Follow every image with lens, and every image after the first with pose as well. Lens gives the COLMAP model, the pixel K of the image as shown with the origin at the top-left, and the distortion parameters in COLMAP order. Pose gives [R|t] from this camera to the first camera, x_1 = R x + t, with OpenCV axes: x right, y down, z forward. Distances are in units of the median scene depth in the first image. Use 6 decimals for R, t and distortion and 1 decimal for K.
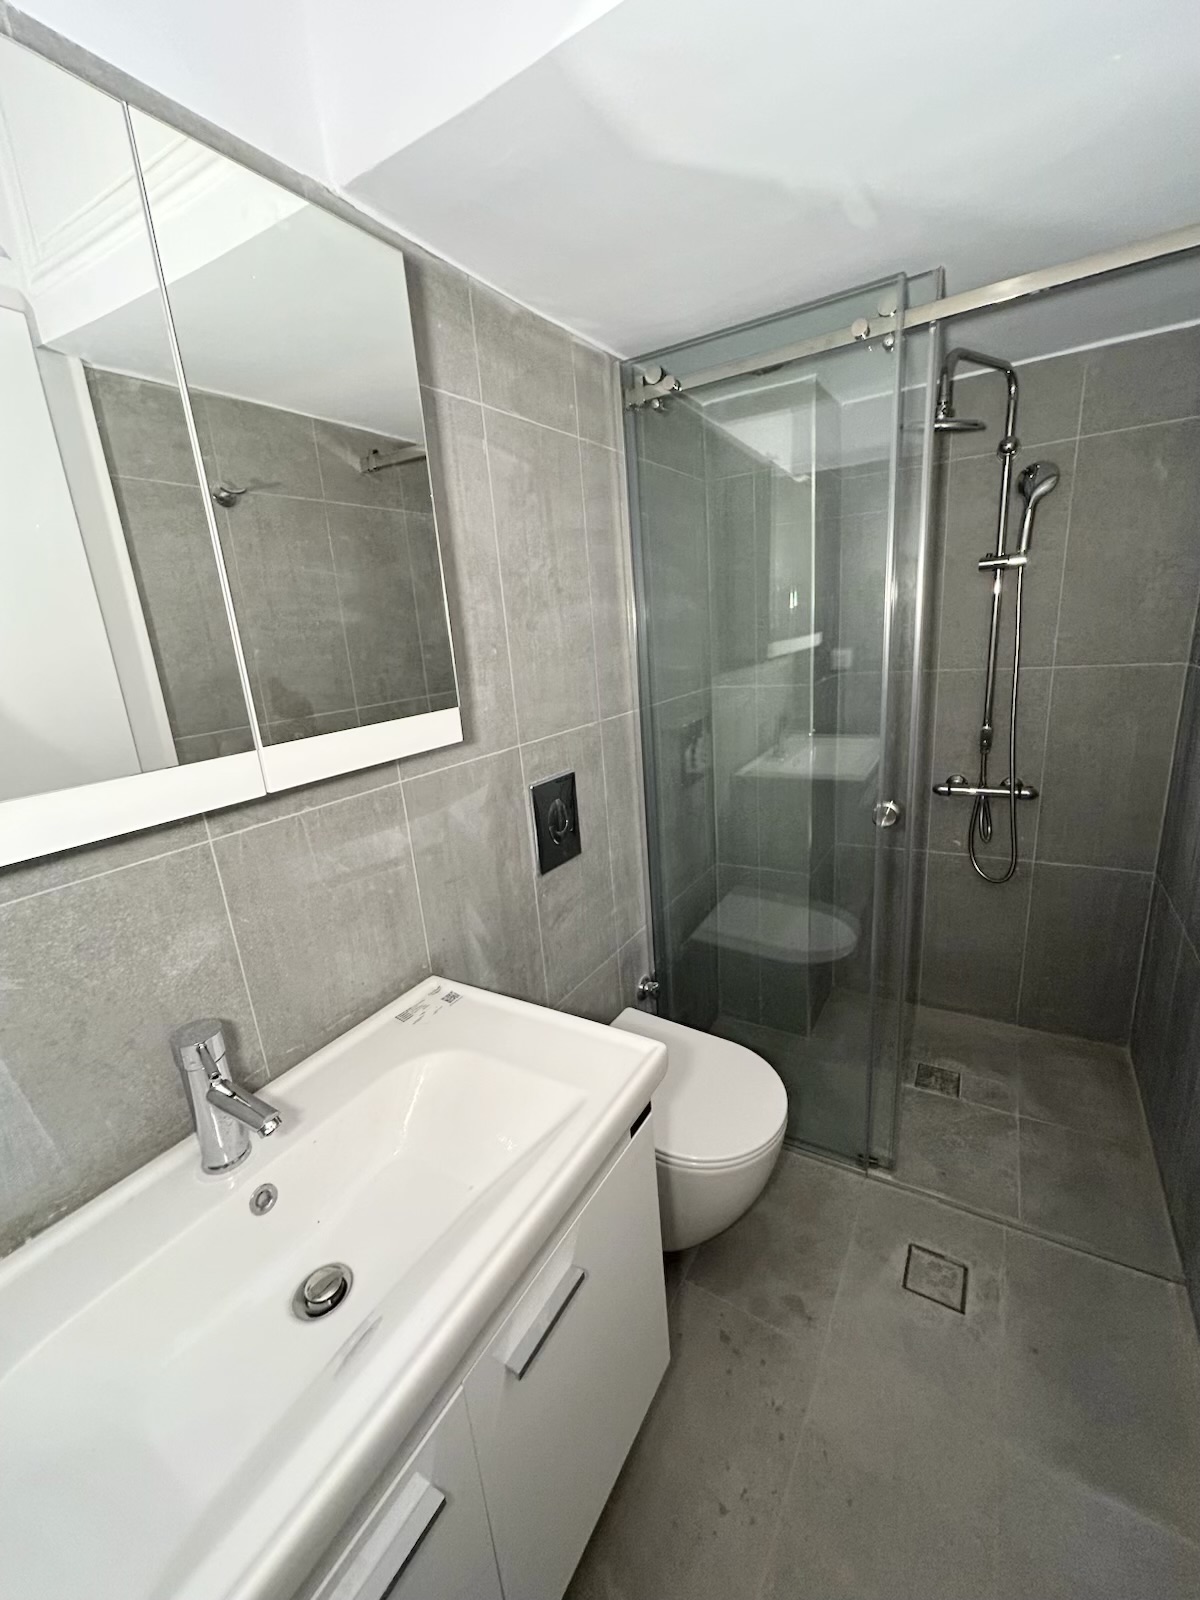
lens RADIAL K [[644.1, 0, 600.0], [0, 644.1, 800.0], [0, 0, 1]] dist [-0.000523, 0.000953]
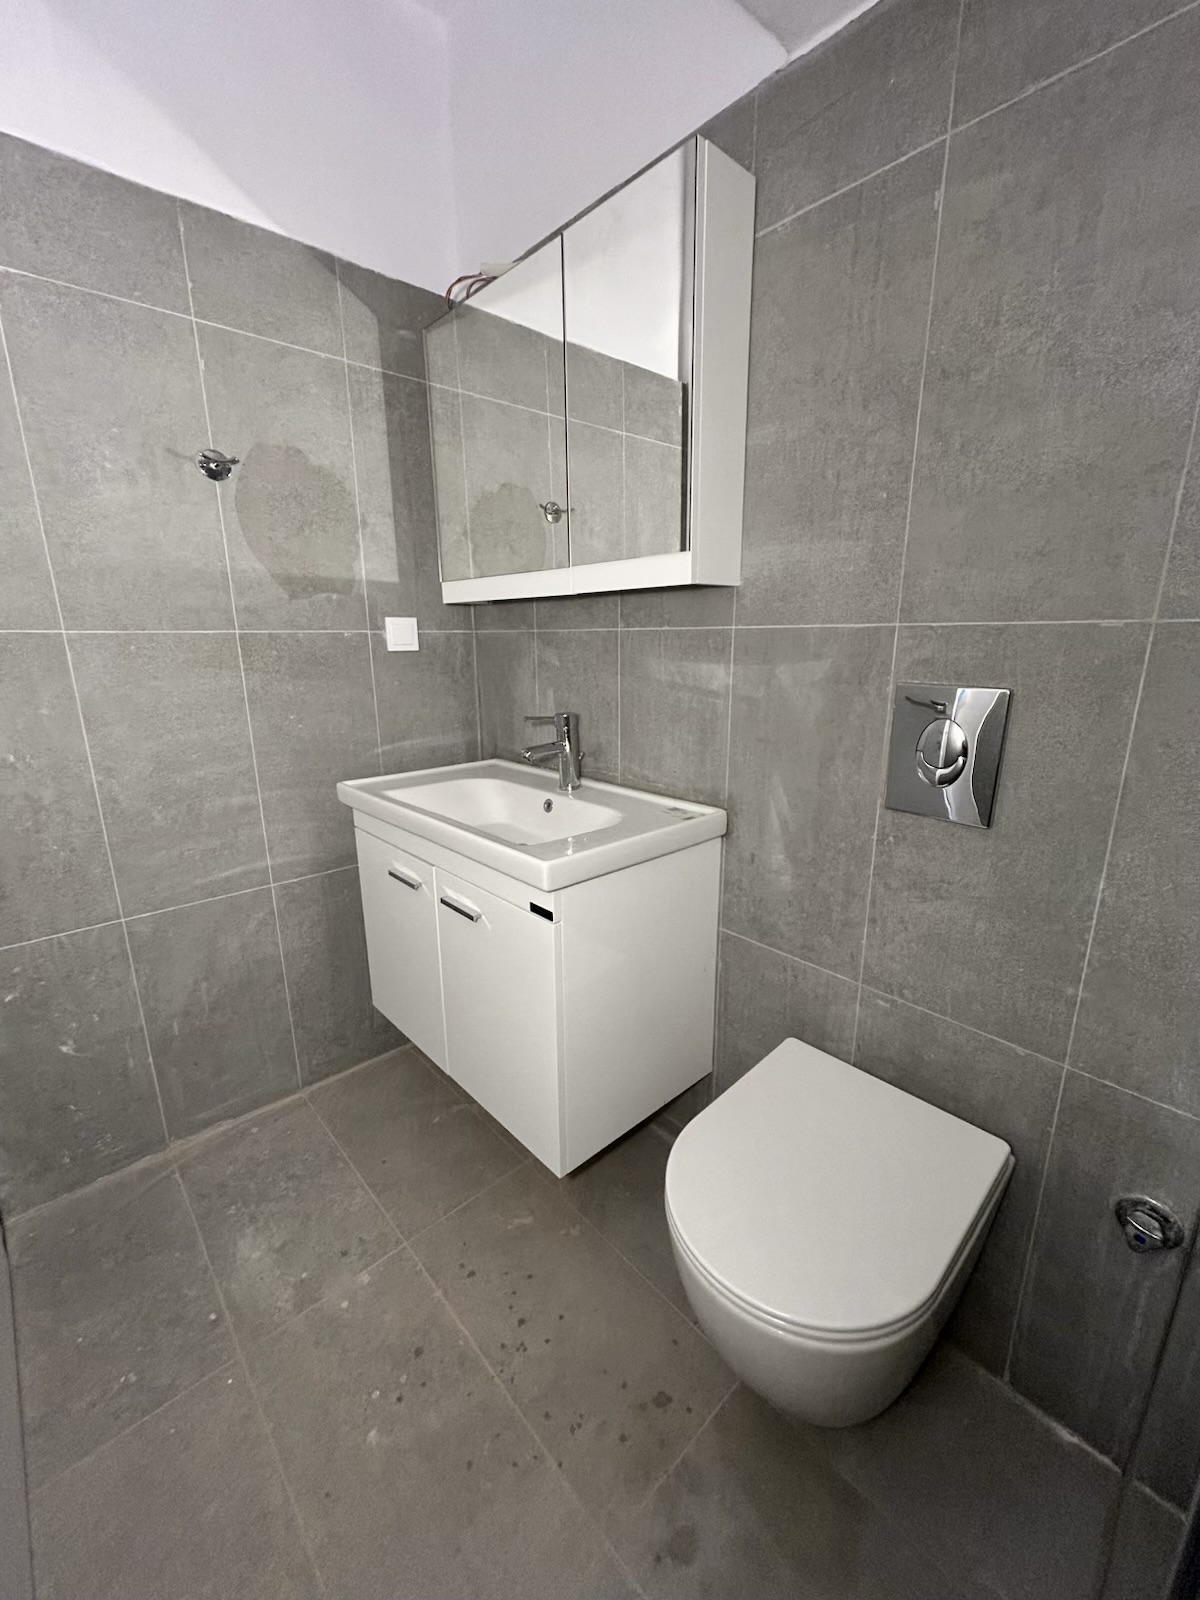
lens RADIAL K [[644.1, 0, 600.0], [0, 644.1, 800.0], [0, 0, 1]] dist [-0.000523, 0.000953]
pose [[-0.261497, 0.313519, -0.912866, 0.807507], [-0.230580, 0.898100, 0.374499, -0.114179], [0.937258, 0.308419, -0.162559, 0.956547]]
